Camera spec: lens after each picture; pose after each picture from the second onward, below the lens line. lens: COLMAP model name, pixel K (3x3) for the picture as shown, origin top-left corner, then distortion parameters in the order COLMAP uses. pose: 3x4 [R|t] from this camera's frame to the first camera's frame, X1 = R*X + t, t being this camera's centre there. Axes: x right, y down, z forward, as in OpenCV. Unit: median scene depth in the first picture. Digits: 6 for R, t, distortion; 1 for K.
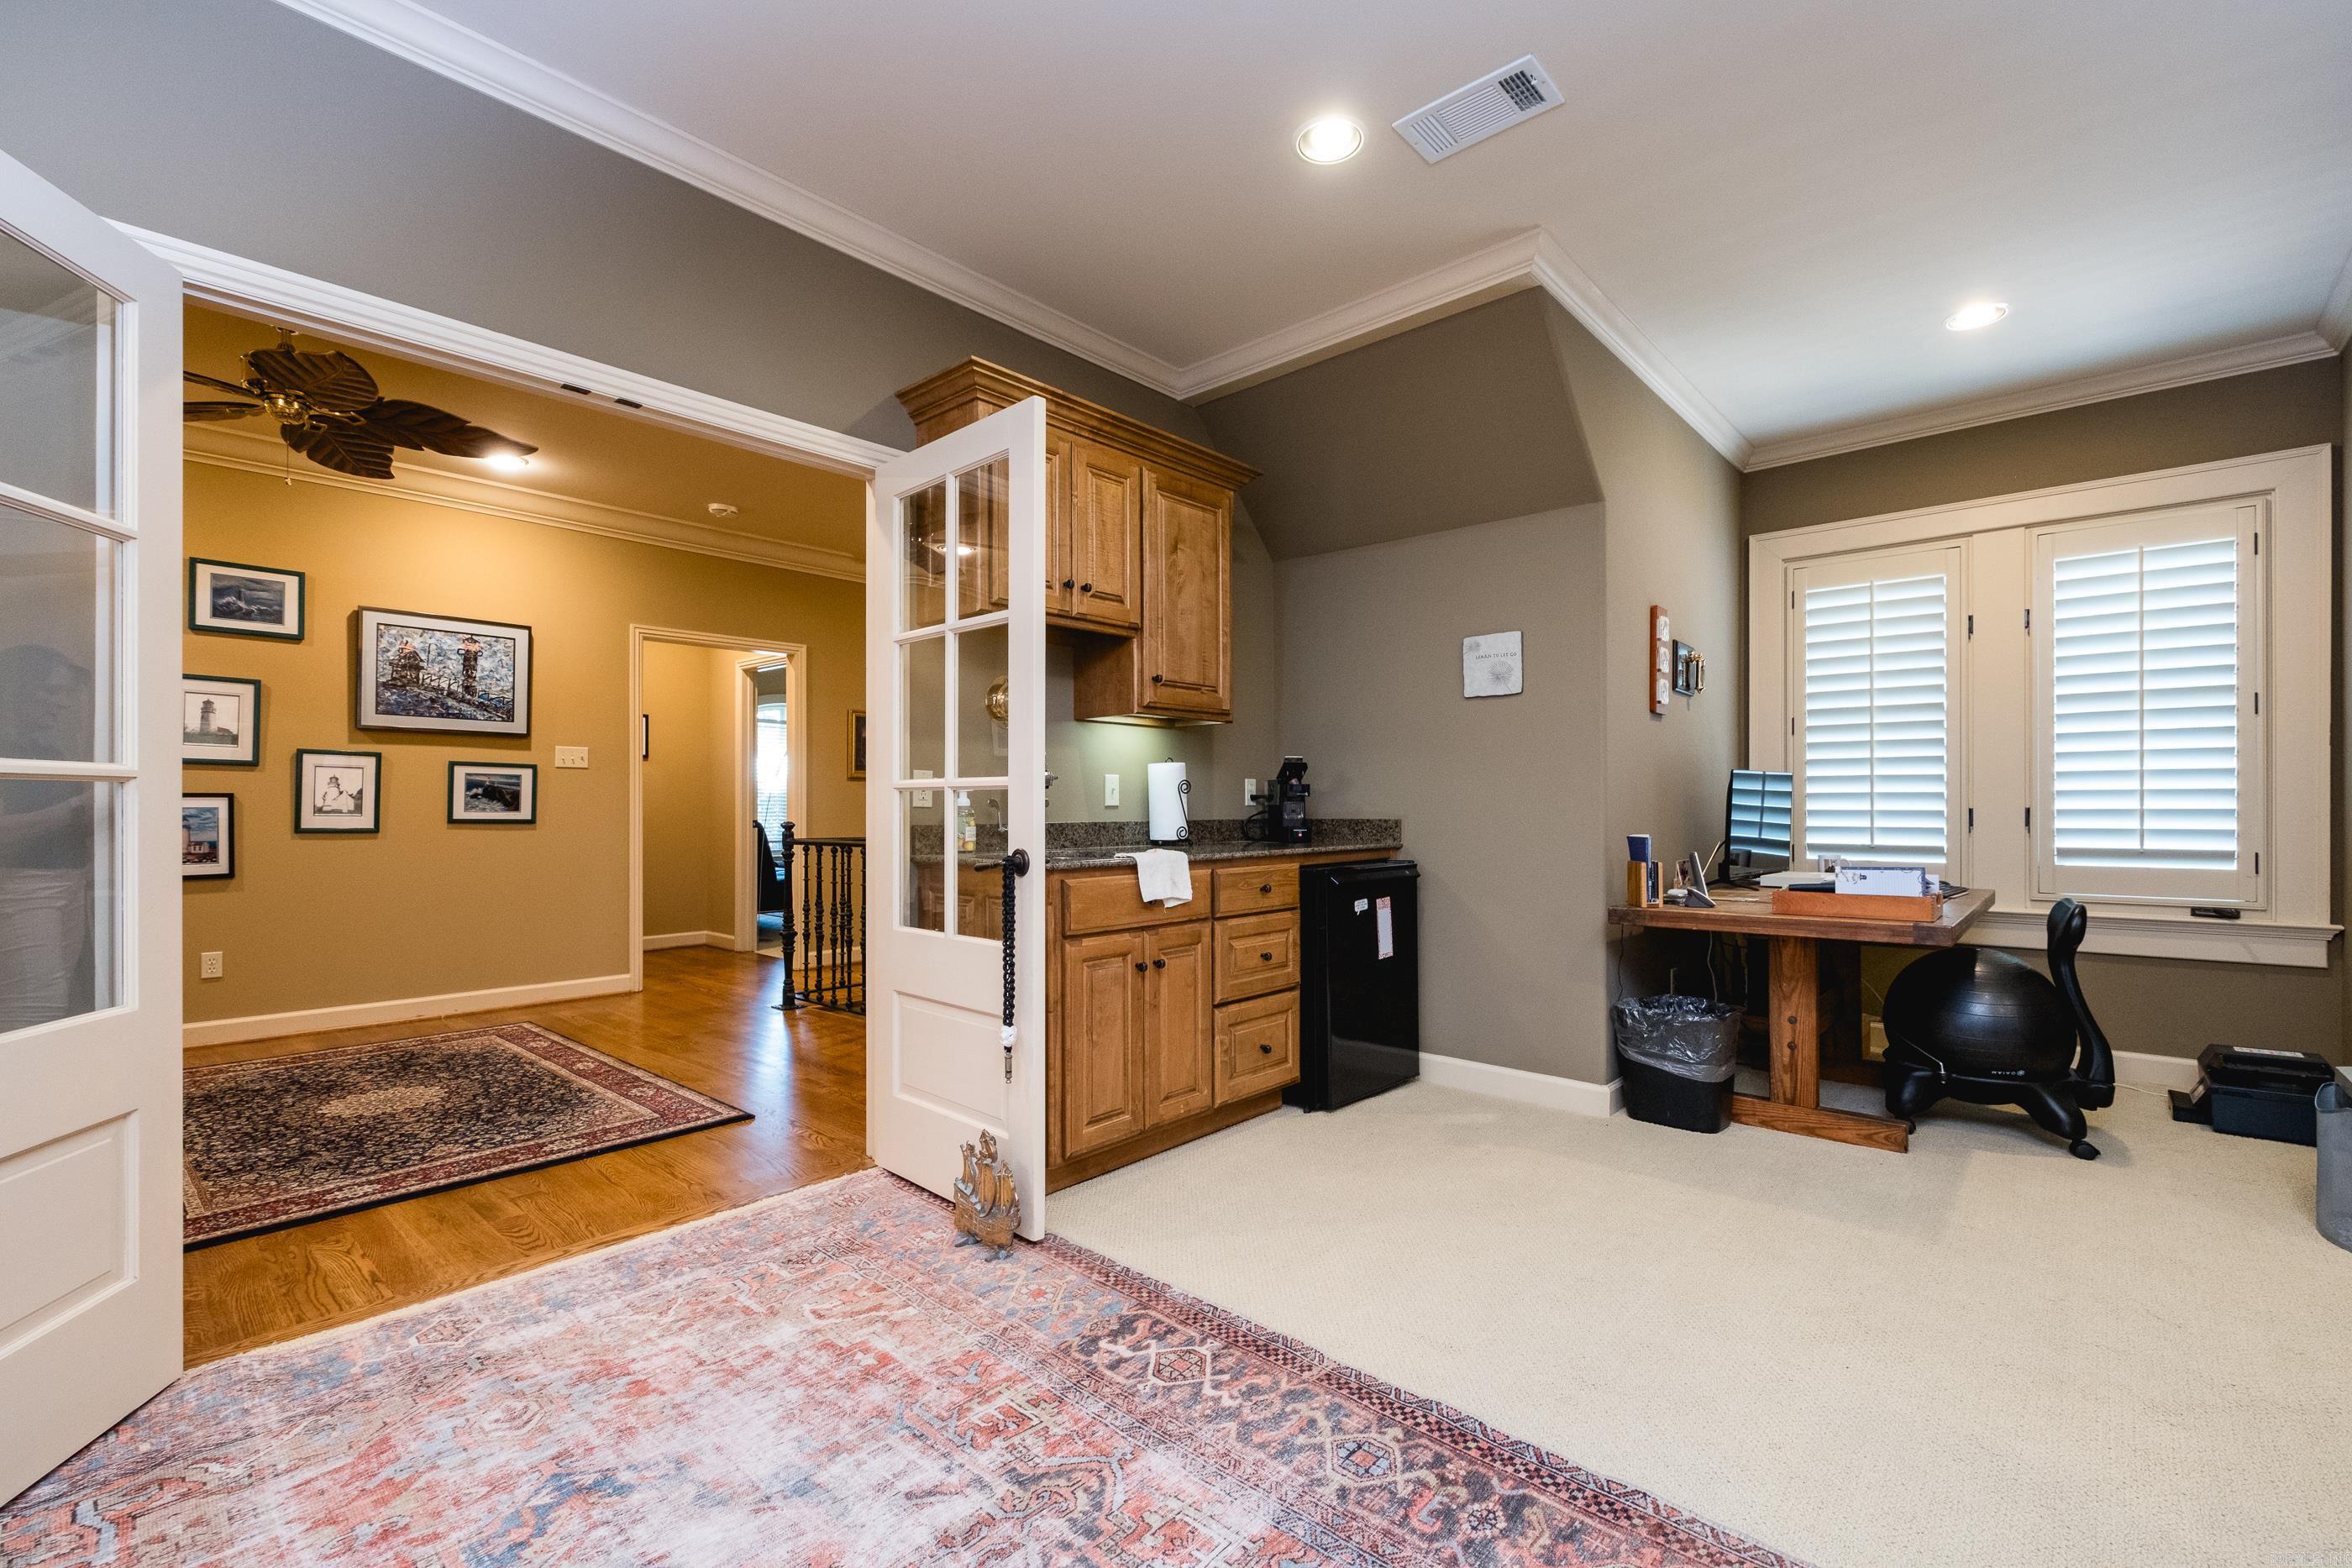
lens RADIAL K [[1031.9, 0, 1176.0], [0, 1031.9, 784.0], [0, 0, 1]] dist [0.024815, 0.000036]
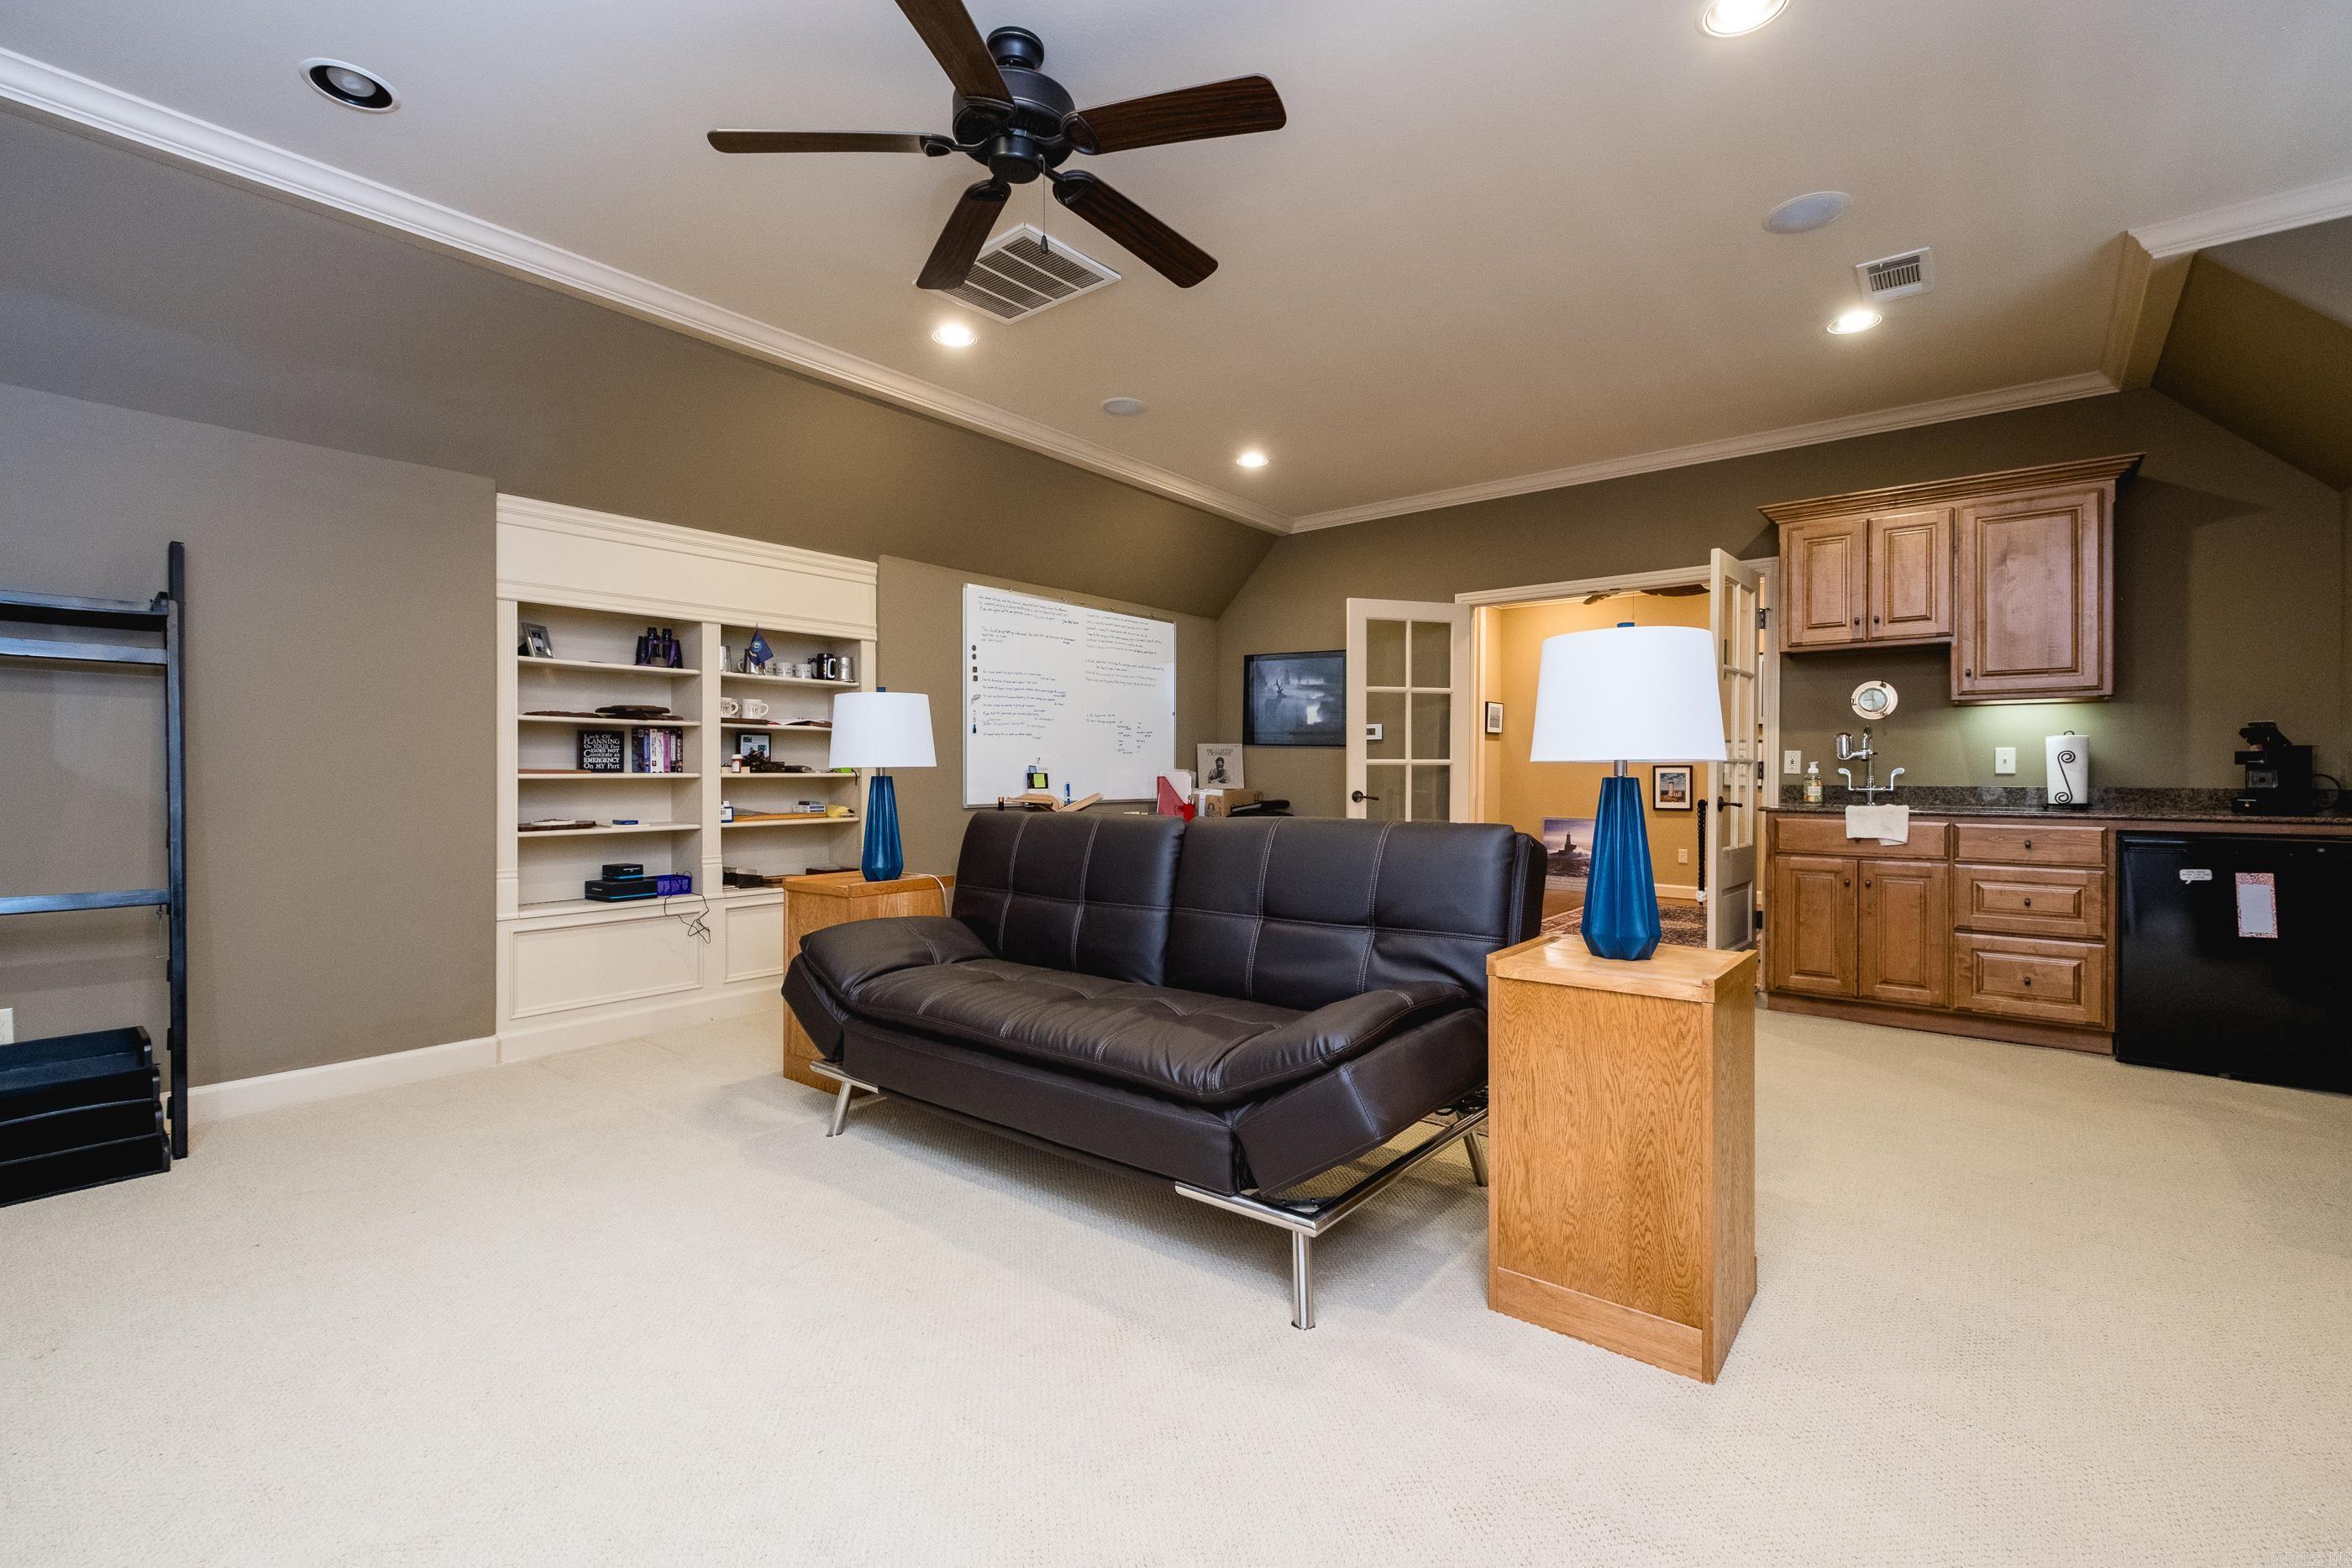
lens RADIAL K [[1031.9, 0, 1176.0], [0, 1031.9, 784.0], [0, 0, 1]] dist [0.024815, 0.000036]
pose [[0.063120, 0.015612, -0.997884, 1.264369], [0.011585, 0.999799, 0.016375, 0.003040], [0.997939, -0.012594, 0.062927, -0.034806]]
